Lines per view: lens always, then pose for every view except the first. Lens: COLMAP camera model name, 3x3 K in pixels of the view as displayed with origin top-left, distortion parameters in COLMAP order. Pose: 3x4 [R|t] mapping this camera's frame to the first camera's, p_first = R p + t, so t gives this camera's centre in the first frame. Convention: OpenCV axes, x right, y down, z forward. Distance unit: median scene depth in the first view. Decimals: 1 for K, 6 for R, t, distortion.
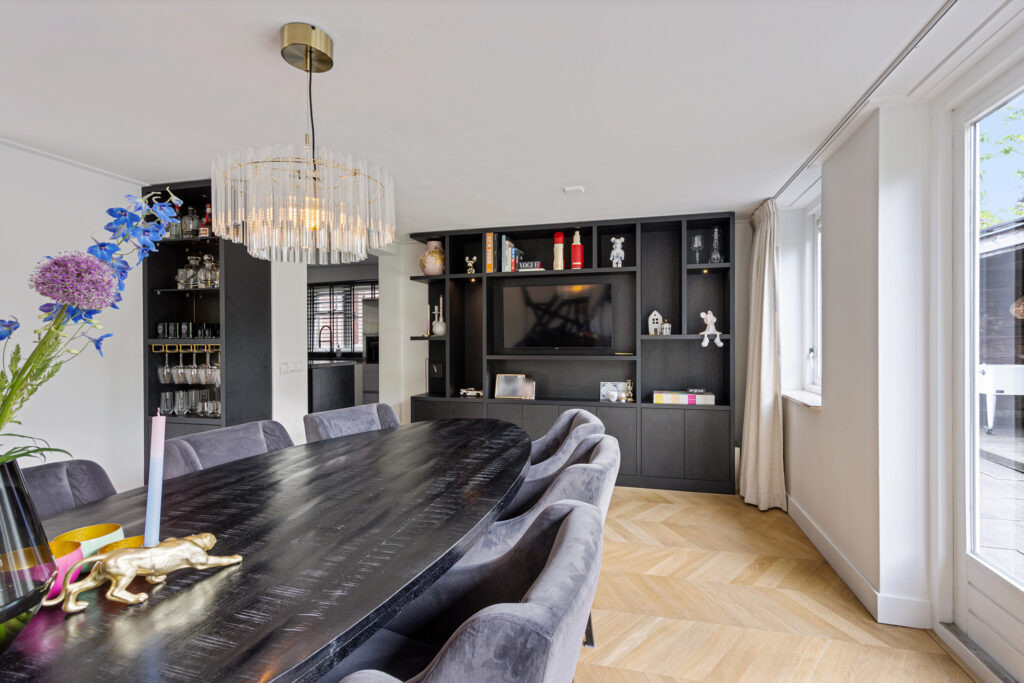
lens RADIAL K [[476.5, 0, 489.4], [0, 476.5, 342.8], [0, 0, 1]] dist [0.000636, 0.000136]
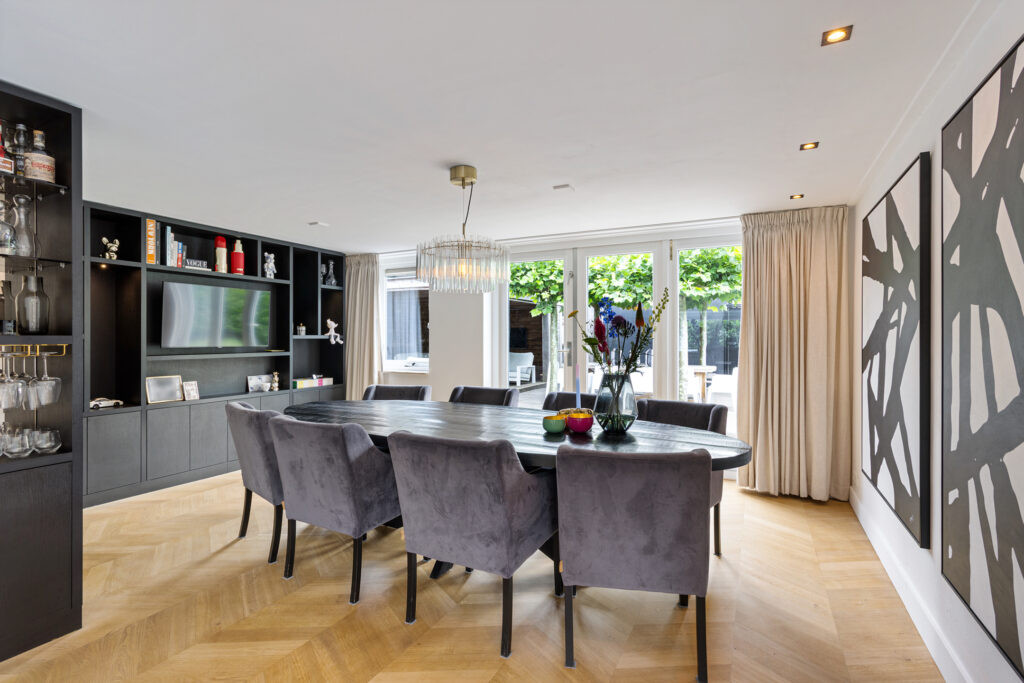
lens RADIAL K [[489.1, 0, 513.5], [0, 489.1, 339.1], [0, 0, 1]] dist [-0.001352, 0.000445]
pose [[0.206128, 0.001371, 0.978524, -0.786128], [0.006050, 0.999978, -0.002675, 0.000746], [-0.978506, 0.006471, 0.206115, 0.150256]]
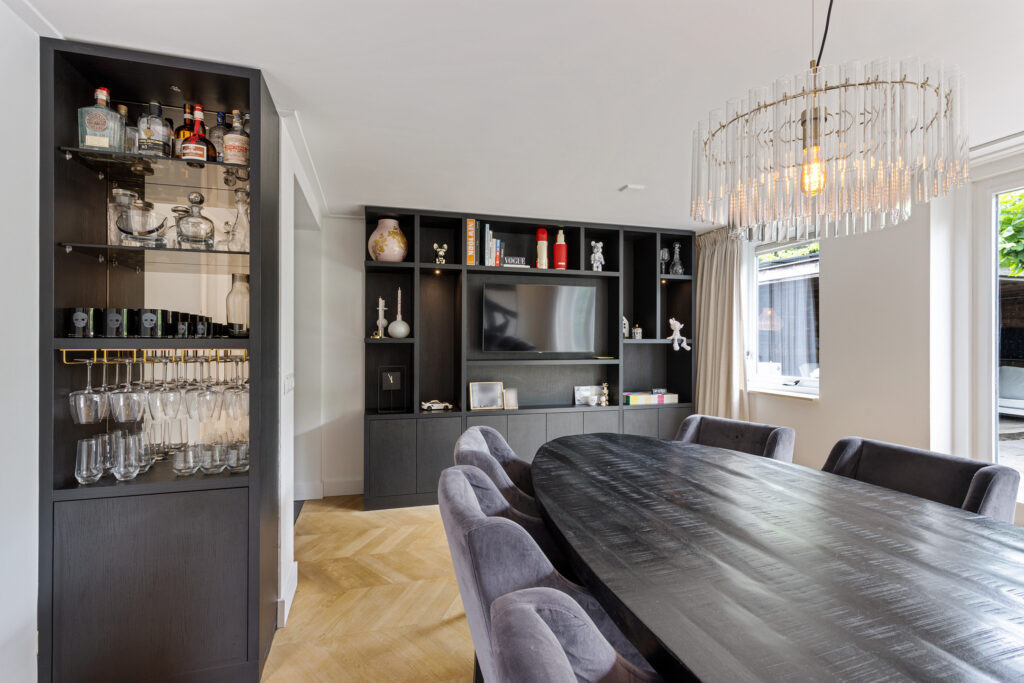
lens RADIAL K [[489.1, 0, 513.5], [0, 489.1, 339.1], [0, 0, 1]] dist [-0.001352, 0.000445]
pose [[0.851656, 0.009611, 0.524013, -0.411039], [-0.002168, 0.999888, -0.014815, -0.000201], [-0.524096, 0.011481, 0.851581, 0.214133]]
